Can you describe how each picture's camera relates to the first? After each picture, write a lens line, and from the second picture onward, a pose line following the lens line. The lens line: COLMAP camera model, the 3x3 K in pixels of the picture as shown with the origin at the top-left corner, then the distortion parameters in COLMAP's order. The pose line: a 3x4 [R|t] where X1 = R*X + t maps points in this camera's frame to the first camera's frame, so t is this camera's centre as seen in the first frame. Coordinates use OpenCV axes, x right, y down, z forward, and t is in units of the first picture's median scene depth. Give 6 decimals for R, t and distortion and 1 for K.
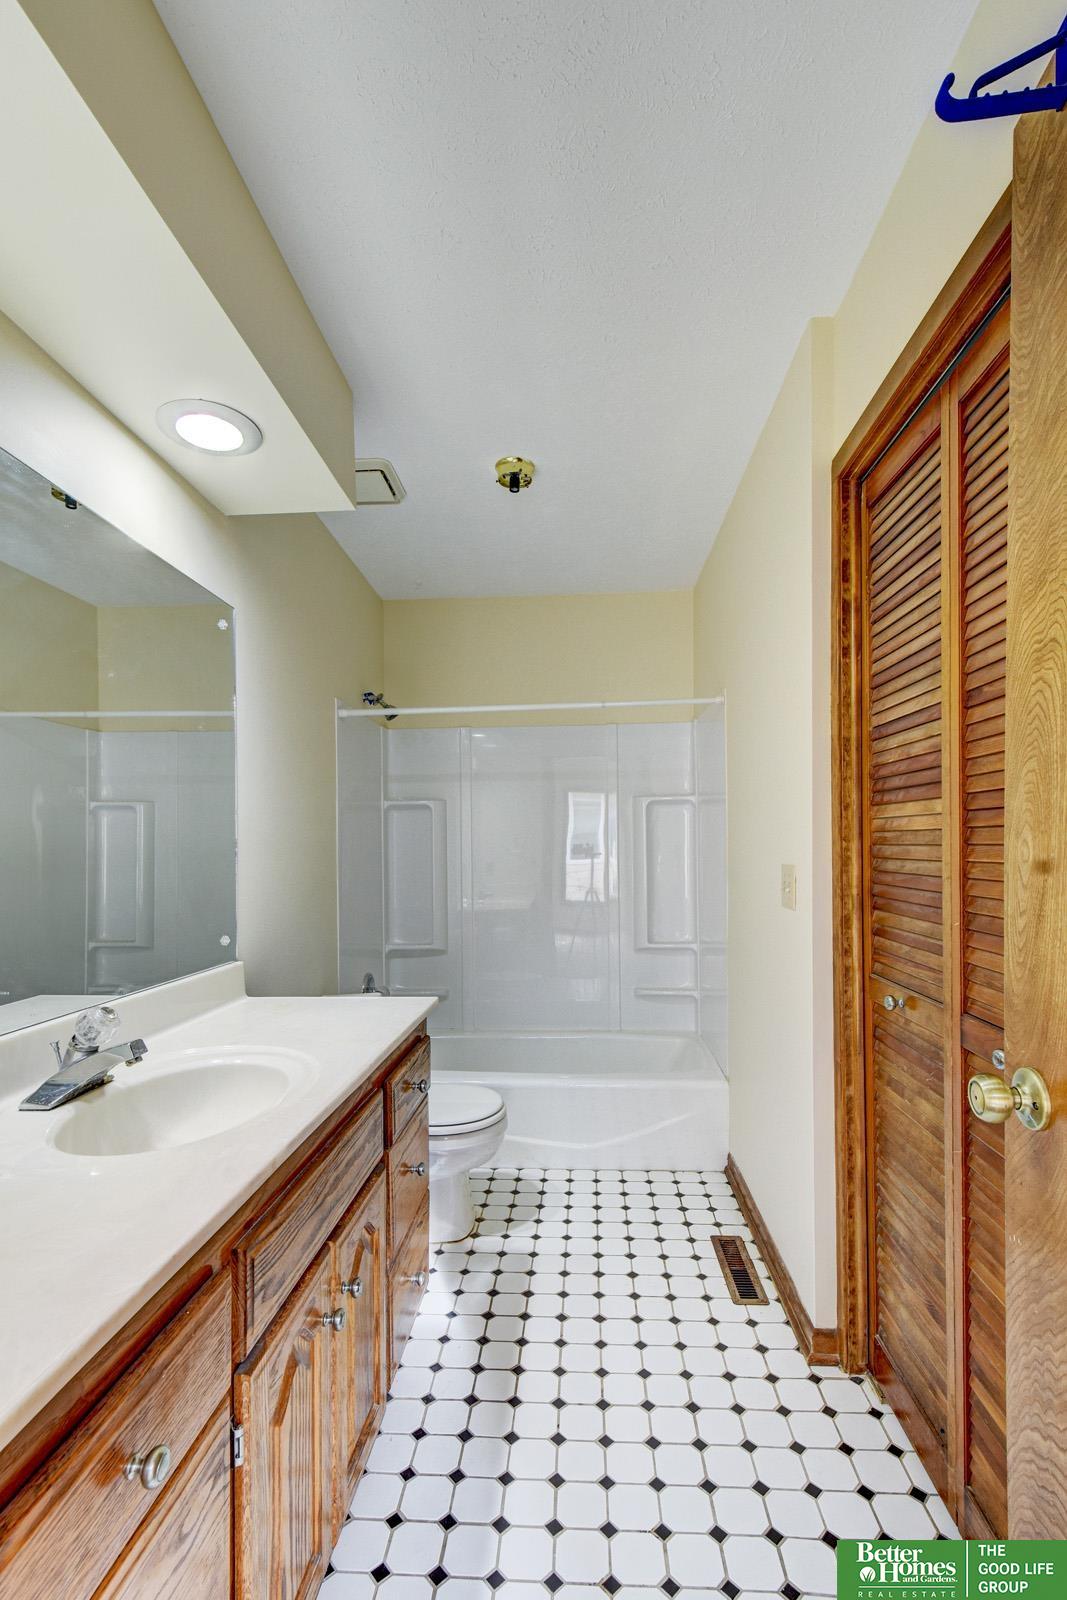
lens RADIAL K [[687.5, 0, 535.1], [0, 687.5, 835.7], [0, 0, 1]] dist [0.024662, 0.000309]
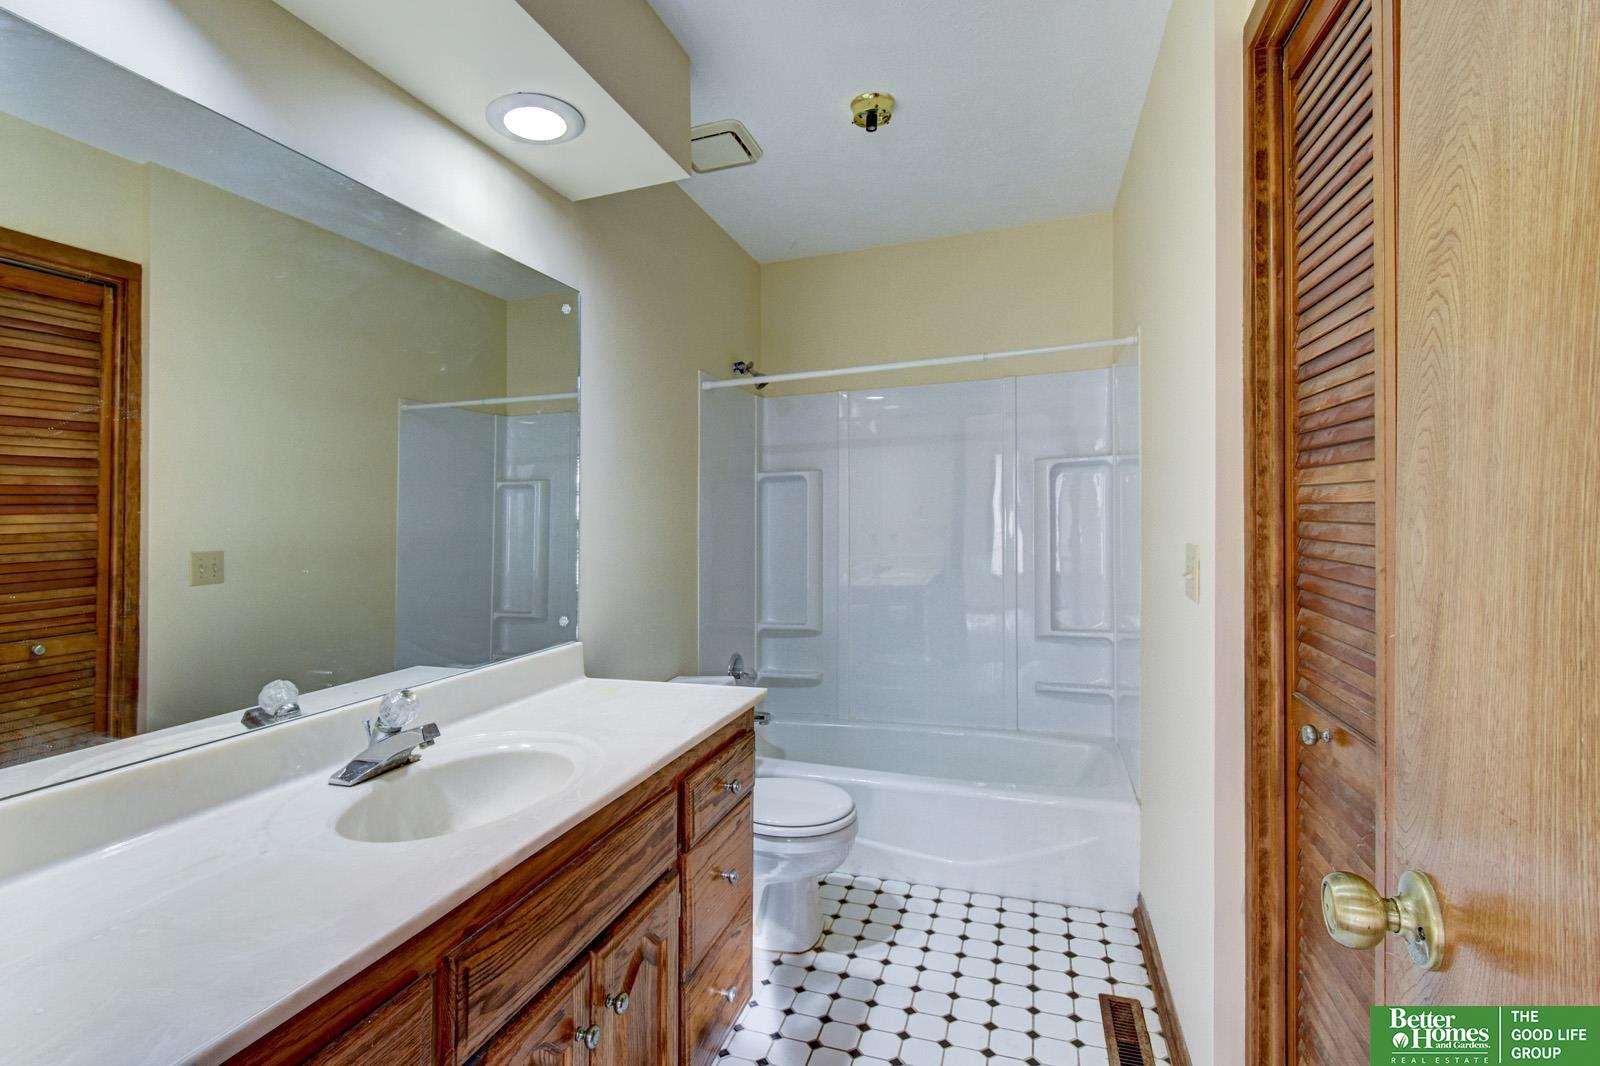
lens RADIAL K [[723.8, 0, 757.5], [0, 723.8, 502.4], [0, 0, 1]] dist [0.013238, -0.004875]
pose [[0.960919, -0.019225, -0.276163, 0.125668], [0.019171, 0.999812, -0.002897, -0.014305], [0.276167, -0.002510, 0.961106, 0.063196]]
